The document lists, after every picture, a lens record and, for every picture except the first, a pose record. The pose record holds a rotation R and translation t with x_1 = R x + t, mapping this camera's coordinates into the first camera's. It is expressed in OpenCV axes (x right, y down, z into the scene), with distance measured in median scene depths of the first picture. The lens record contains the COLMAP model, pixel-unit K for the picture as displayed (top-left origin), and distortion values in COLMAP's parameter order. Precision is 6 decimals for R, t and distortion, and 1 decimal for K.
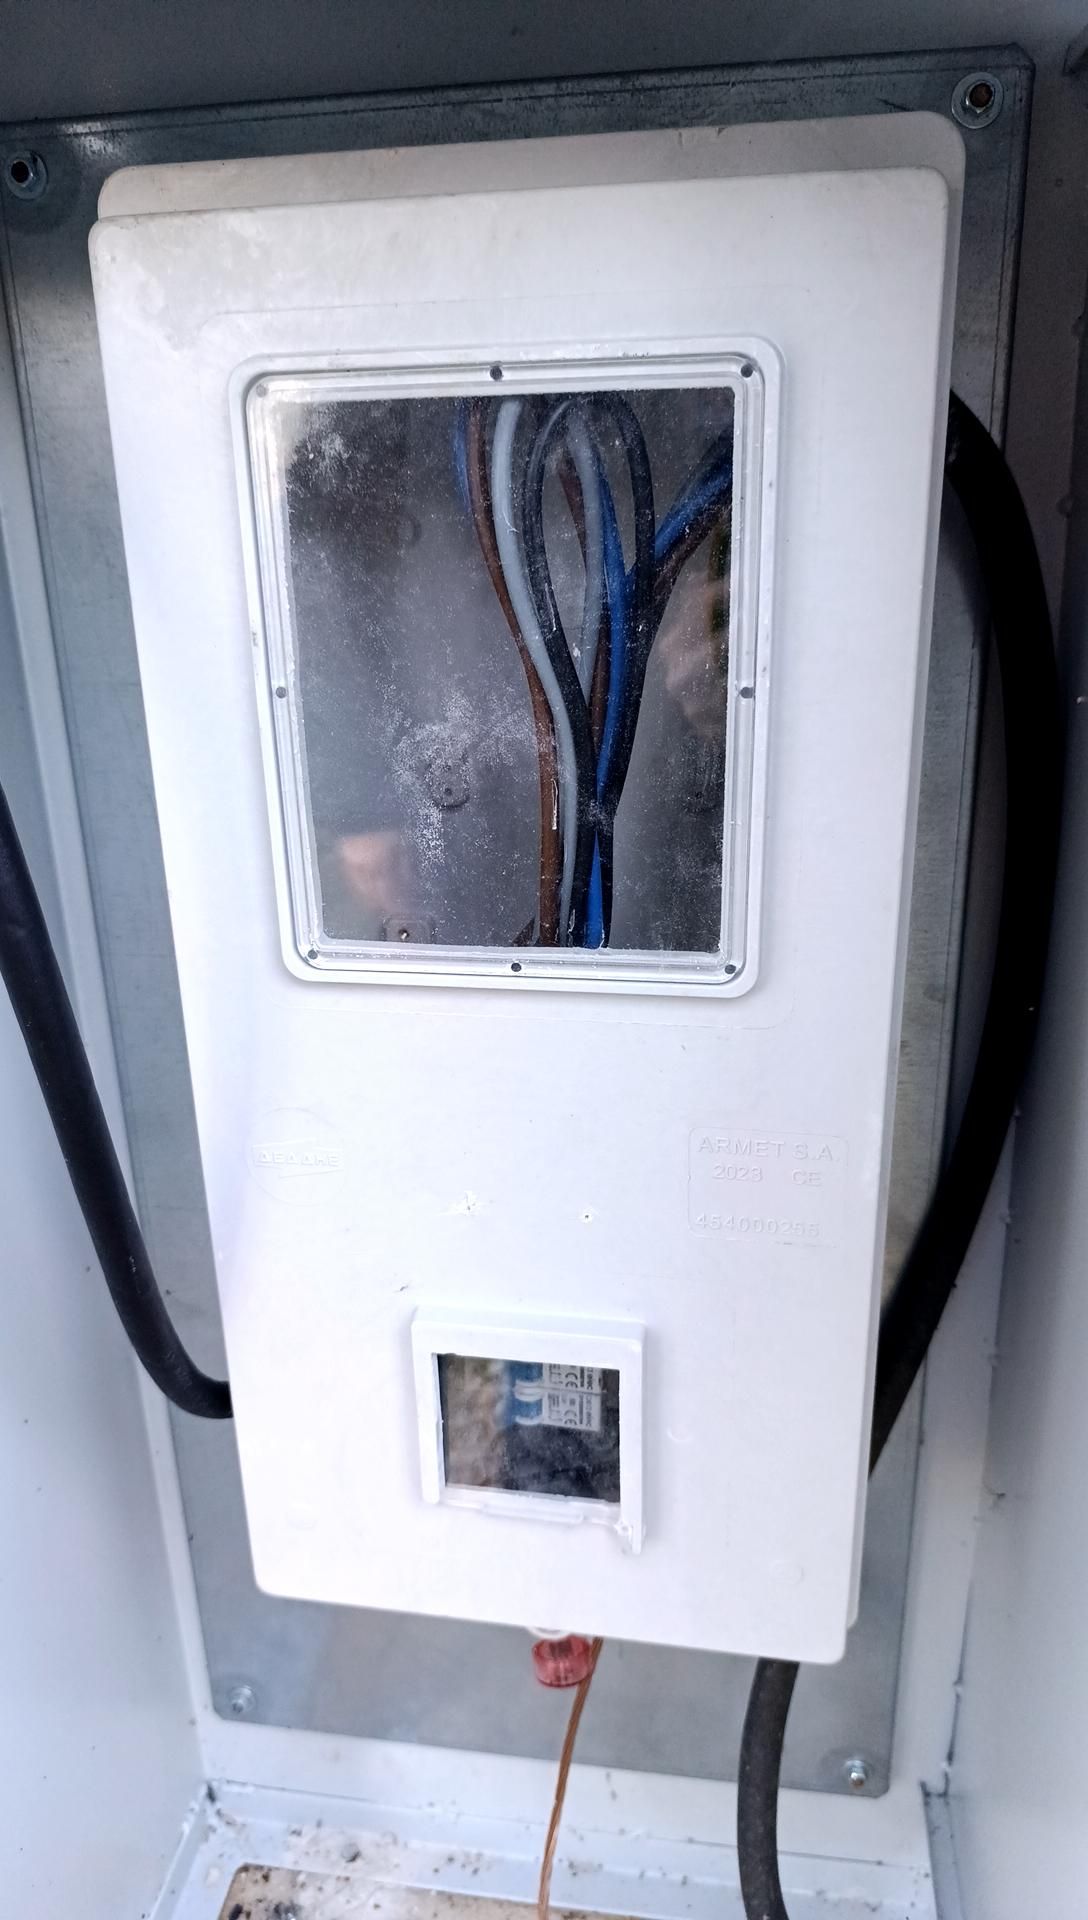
lens RADIAL K [[1400.9, 0, 537.2], [0, 1400.9, 920.0], [0, 0, 1]] dist [0.023372, -0.055191]
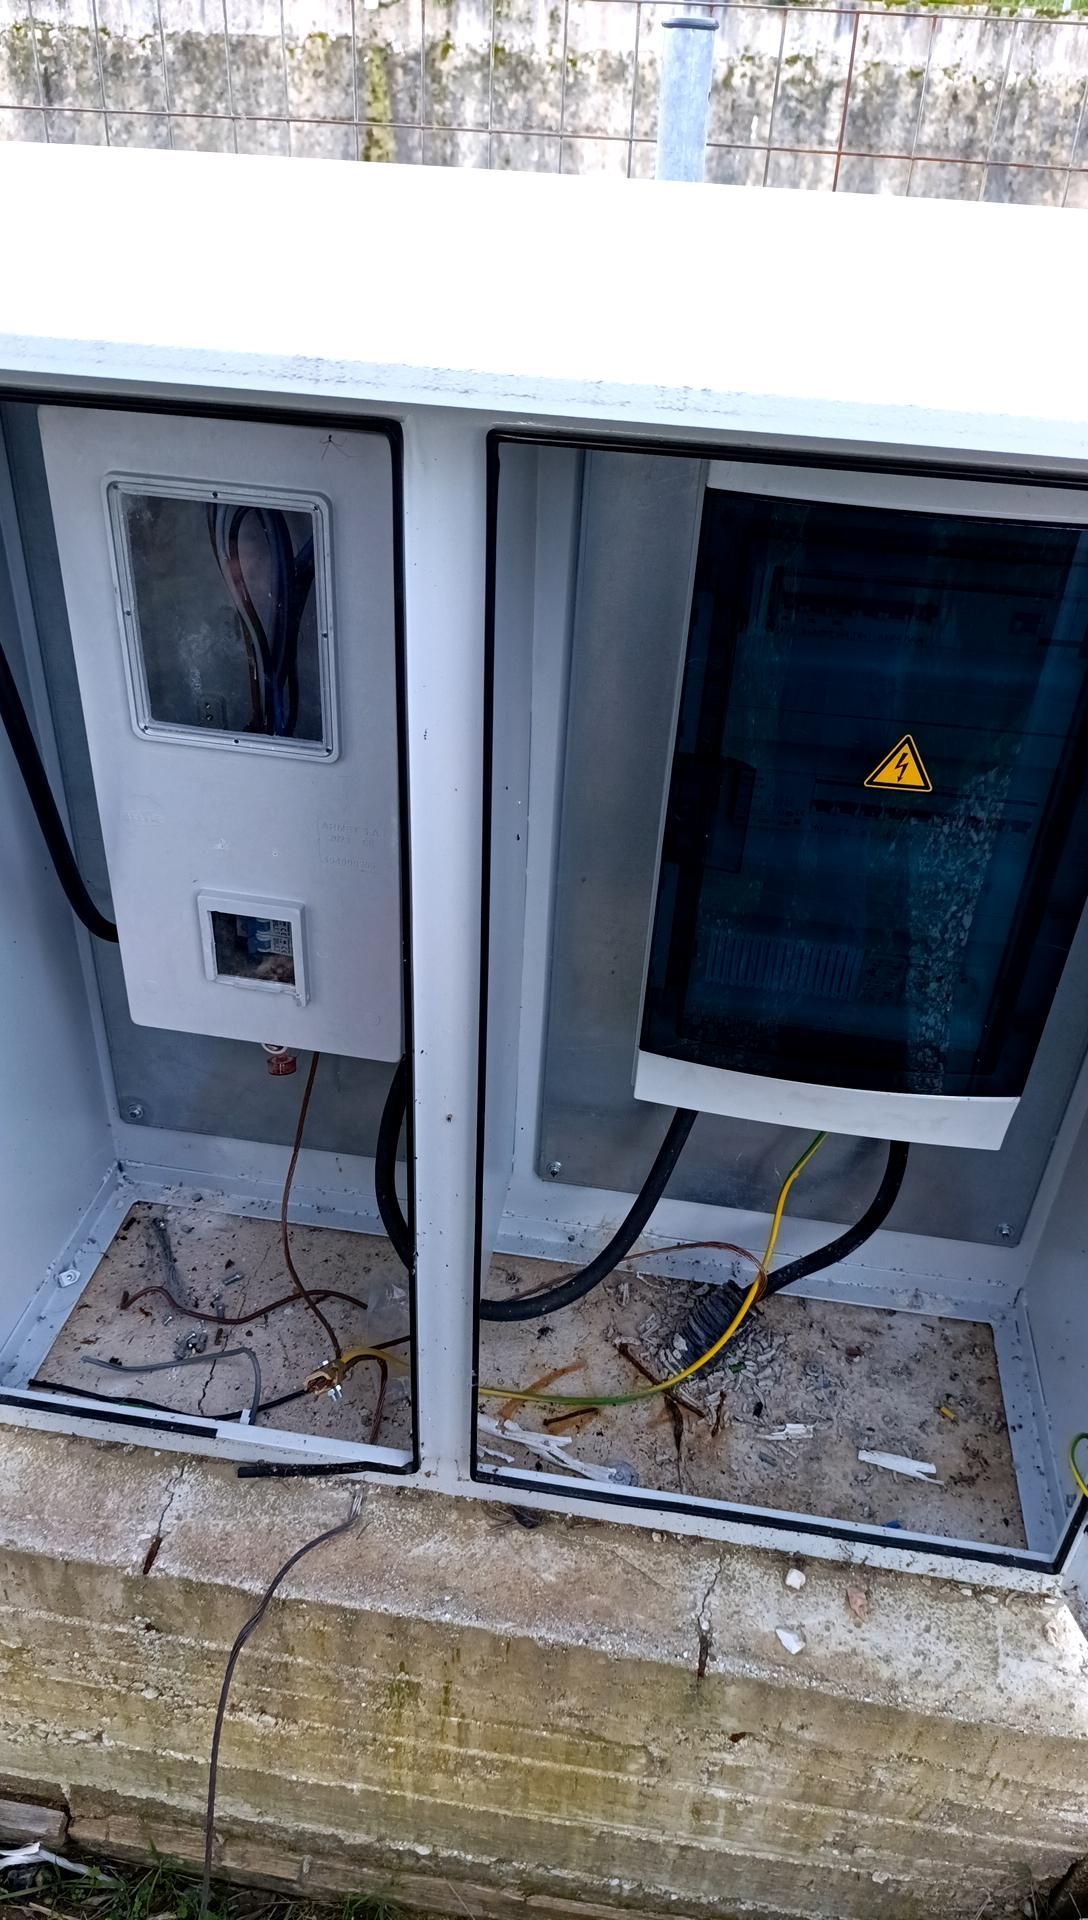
lens RADIAL K [[1347.0, 0, 490.8], [0, 1347.0, 958.0], [0, 0, 1]] dist [0.030236, -0.041050]
pose [[0.997667, 0.064538, 0.022241, 0.314730], [-0.068124, 0.962088, 0.264095, -0.197833], [-0.004353, -0.264994, 0.964240, -1.014330]]
